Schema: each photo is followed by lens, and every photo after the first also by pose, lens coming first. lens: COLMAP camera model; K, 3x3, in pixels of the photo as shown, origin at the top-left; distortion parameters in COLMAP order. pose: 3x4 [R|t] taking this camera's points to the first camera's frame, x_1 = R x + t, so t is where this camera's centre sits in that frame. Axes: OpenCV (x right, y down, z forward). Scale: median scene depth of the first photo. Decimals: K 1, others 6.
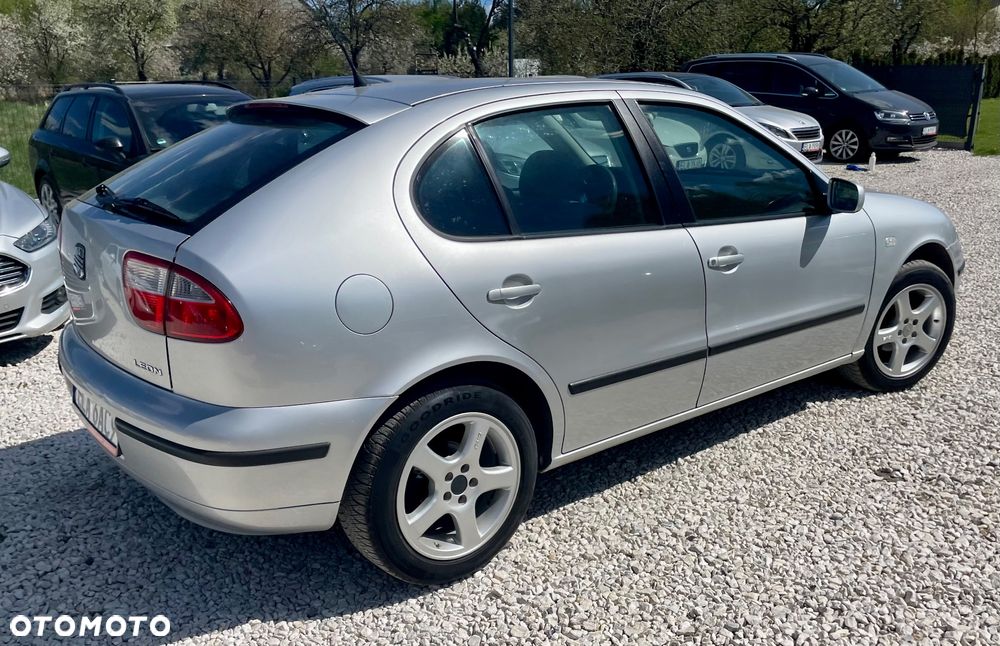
lens RADIAL K [[850.8, 0, 482.0], [0, 850.8, 367.8], [0, 0, 1]] dist [0.090226, -0.110229]
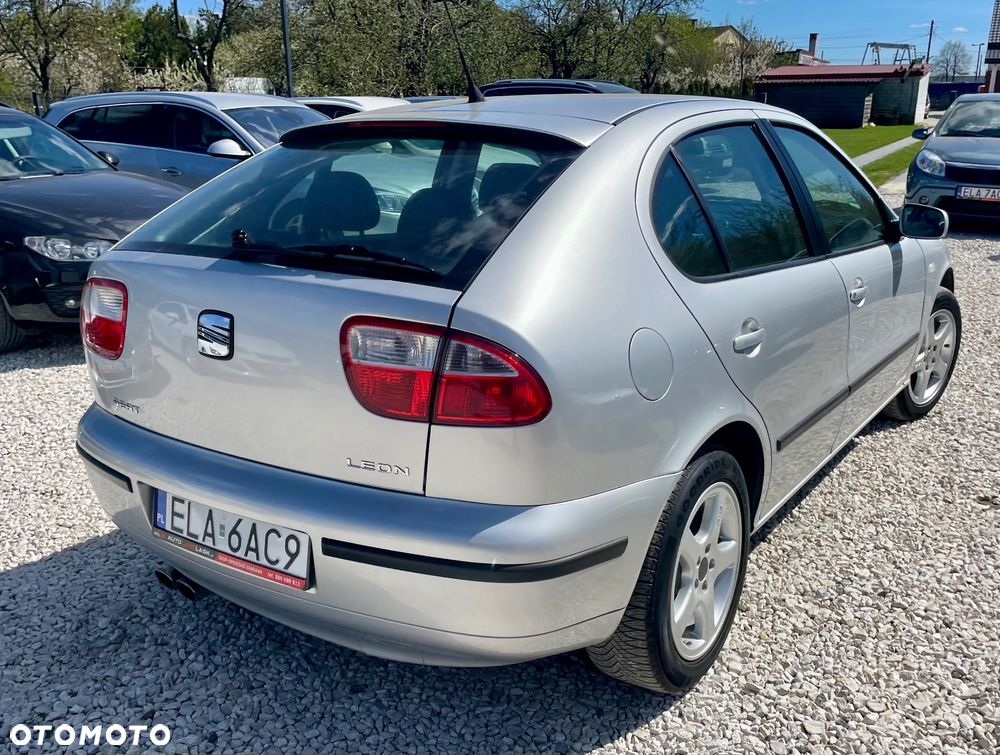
lens RADIAL K [[943.6, 0, 501.6], [0, 943.6, 427.0], [0, 0, 1]] dist [0.096658, -0.124920]
pose [[0.949470, -0.088484, 0.301126, -0.443963], [0.087903, 0.996008, 0.015508, -0.032650], [-0.301296, 0.011745, 0.953458, 0.141212]]
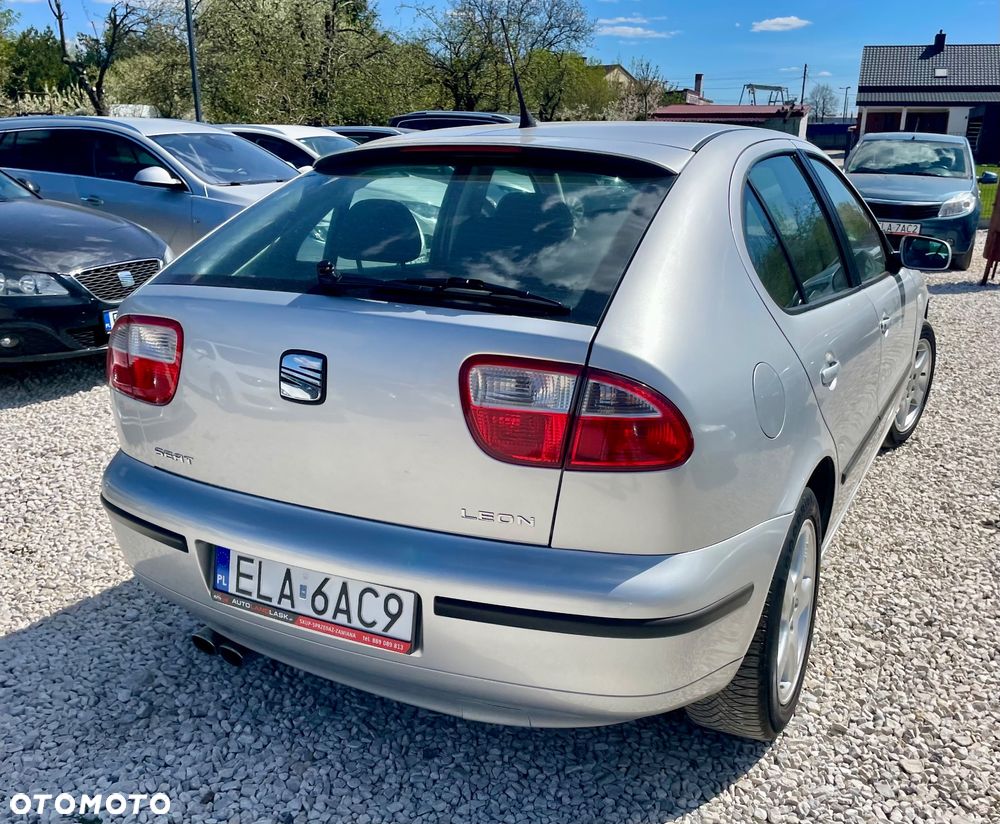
lens RADIAL K [[937.6, 0, 511.5], [0, 937.6, 451.3], [0, 0, 1]] dist [0.101716, -0.138762]
pose [[0.904371, -0.109391, 0.412487, -0.573328], [0.110934, 0.993621, 0.020286, -0.057291], [-0.412075, 0.027413, 0.910737, 0.246261]]
